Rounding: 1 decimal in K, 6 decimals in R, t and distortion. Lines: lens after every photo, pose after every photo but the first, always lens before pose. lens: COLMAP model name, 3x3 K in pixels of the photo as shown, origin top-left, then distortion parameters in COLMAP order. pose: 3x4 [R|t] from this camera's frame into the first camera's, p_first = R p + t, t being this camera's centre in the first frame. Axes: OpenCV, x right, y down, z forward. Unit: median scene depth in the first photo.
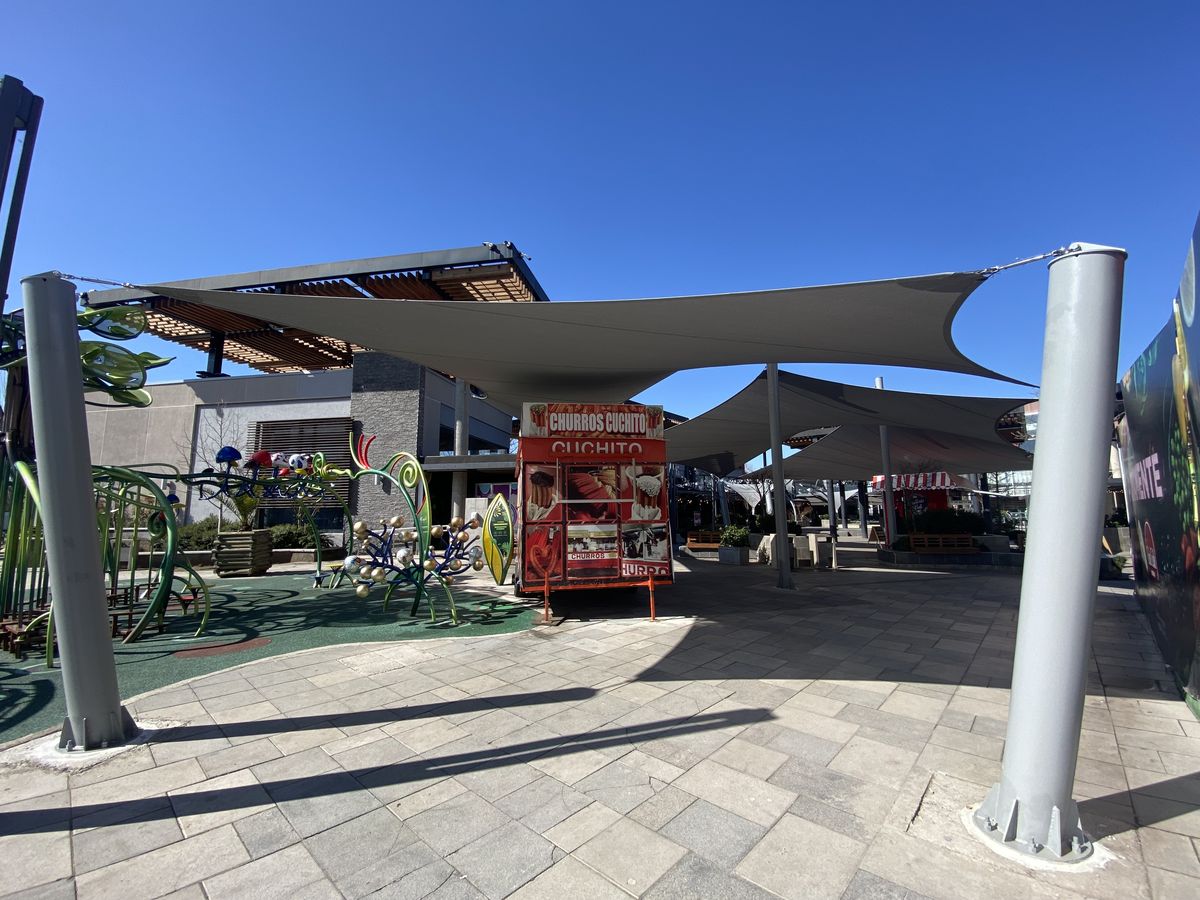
lens RADIAL K [[493.8, 0, 597.9], [0, 493.8, 446.3], [0, 0, 1]] dist [0.017391, -0.019677]
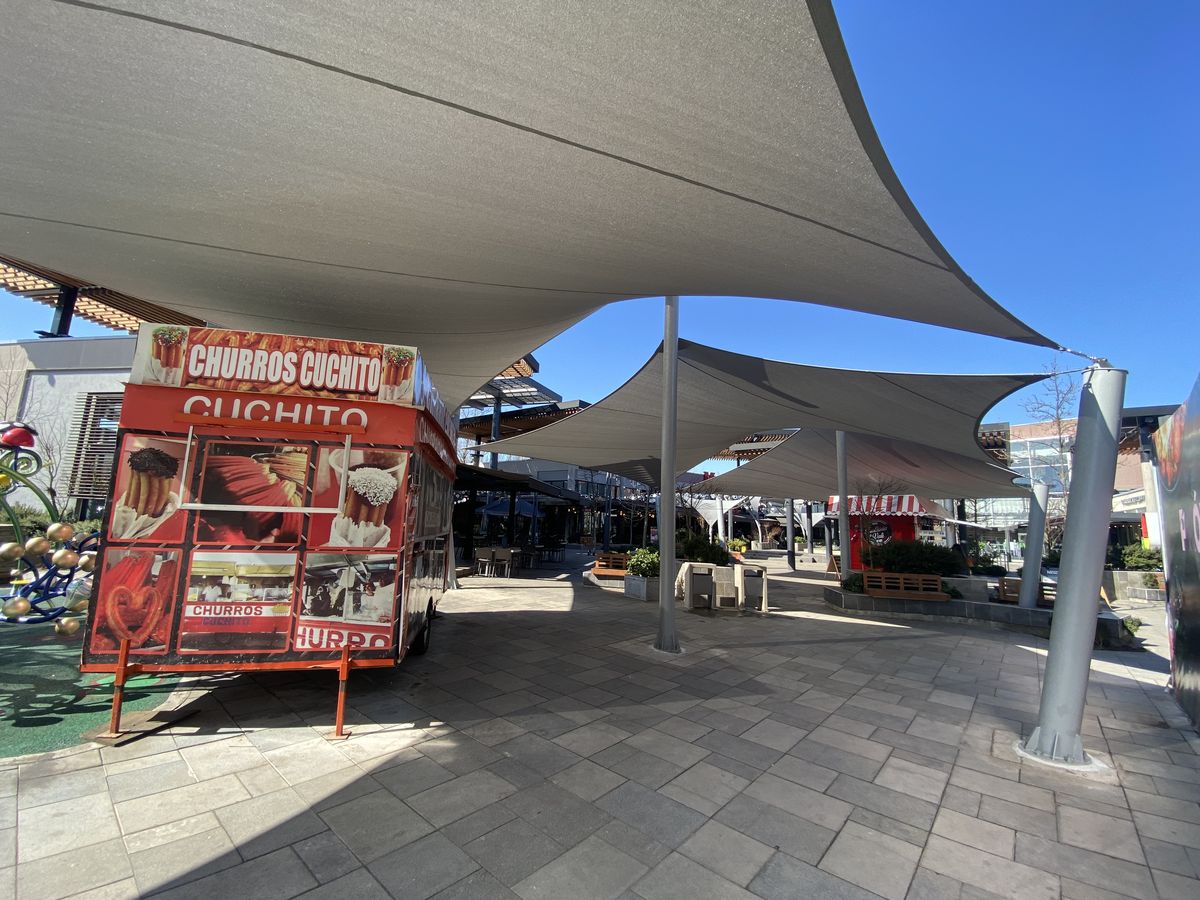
lens RADIAL K [[498.9, 0, 600.0], [0, 498.9, 450.0], [0, 0, 1]] dist [0.022800, -0.020879]
pose [[0.998082, 0.052077, 0.033481, 0.341697], [-0.051694, 0.998588, -0.012222, 0.033302], [-0.034070, 0.010468, 0.999365, 0.425365]]
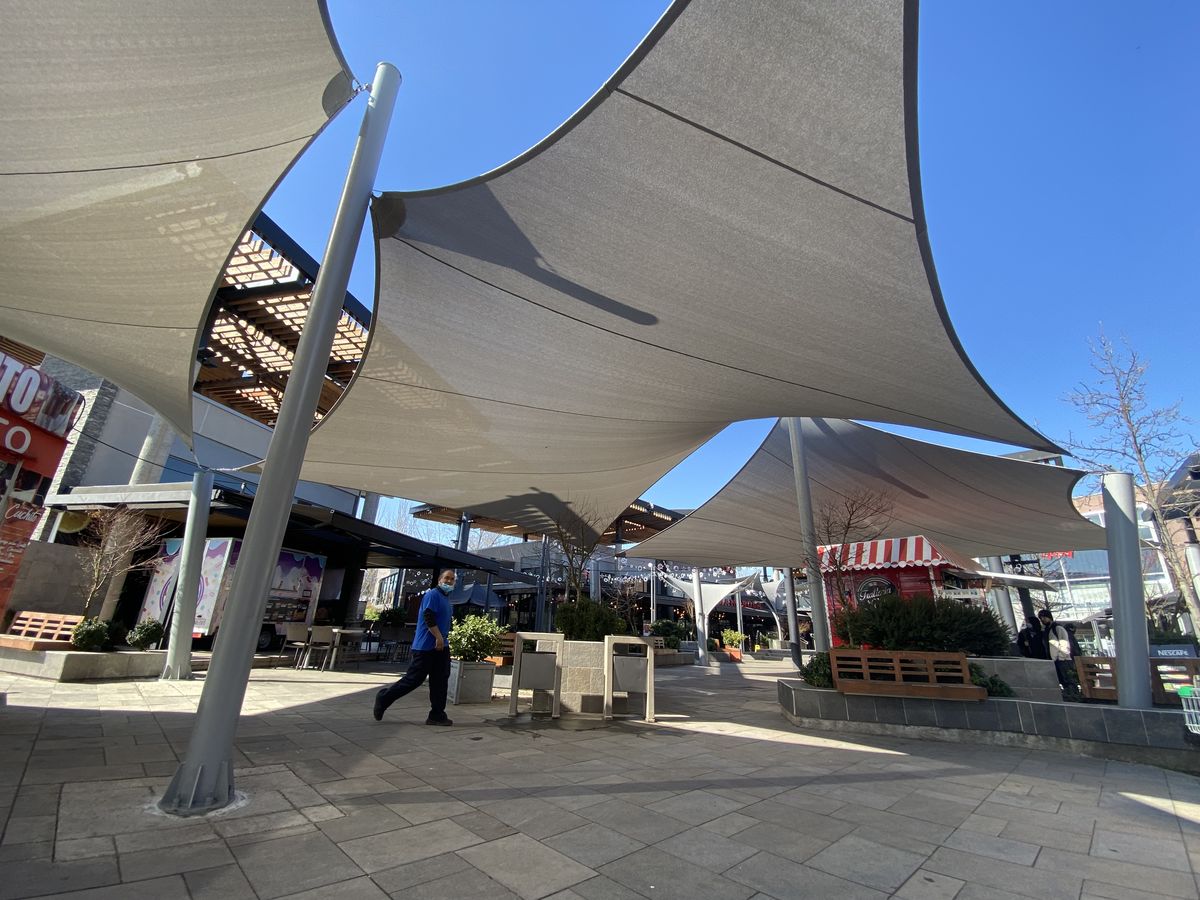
lens RADIAL K [[493.8, 0, 597.9], [0, 493.8, 446.3], [0, 0, 1]] dist [0.017391, -0.019677]
pose [[0.998108, 0.022529, -0.057215, 0.845167], [-0.034568, 0.975095, -0.219078, 0.199779], [0.050855, 0.220642, 0.974028, 0.969533]]
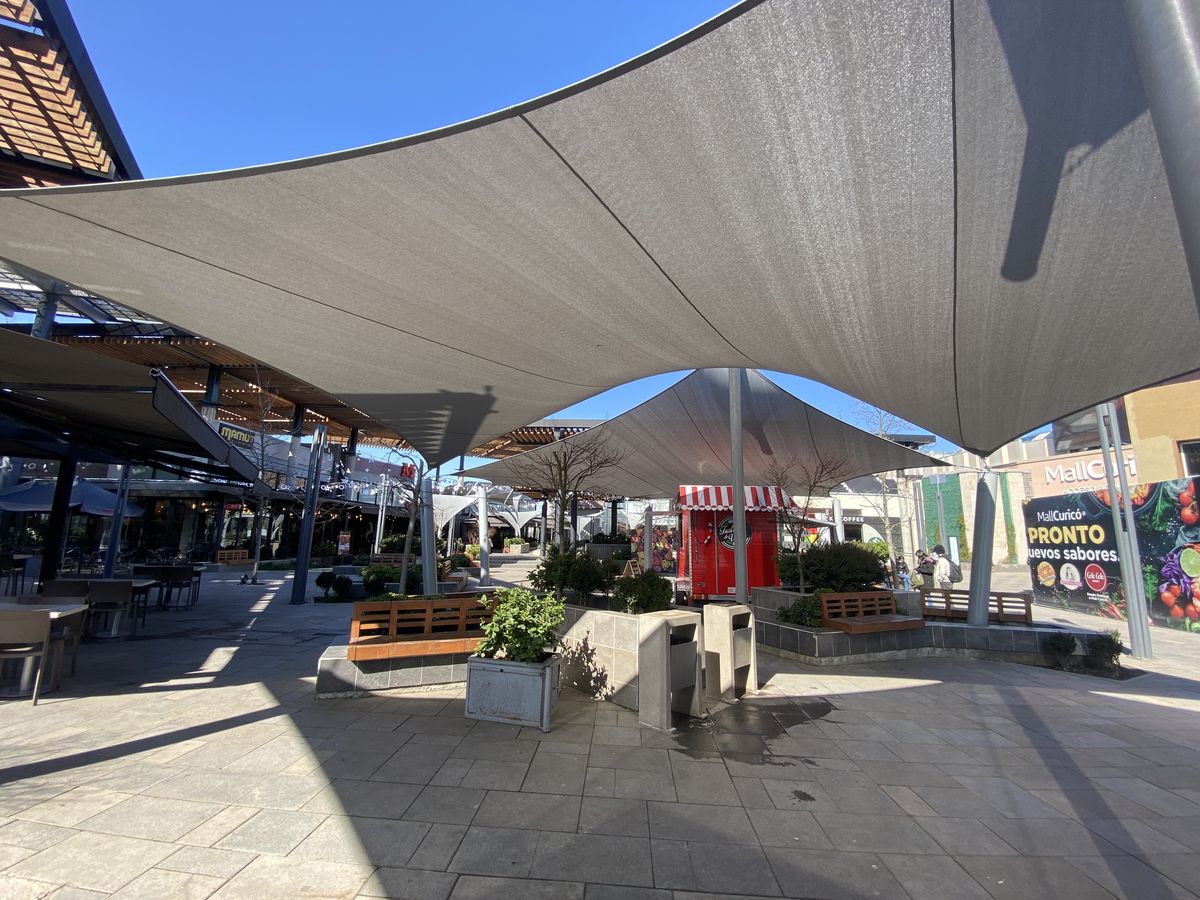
lens RADIAL K [[493.8, 0, 597.9], [0, 493.8, 446.3], [0, 0, 1]] dist [0.017391, -0.019677]
pose [[0.765735, 0.138556, 0.628054, 0.200466], [-0.114893, 0.990280, -0.078387, 0.179391], [-0.632810, -0.012136, 0.774212, 1.446515]]
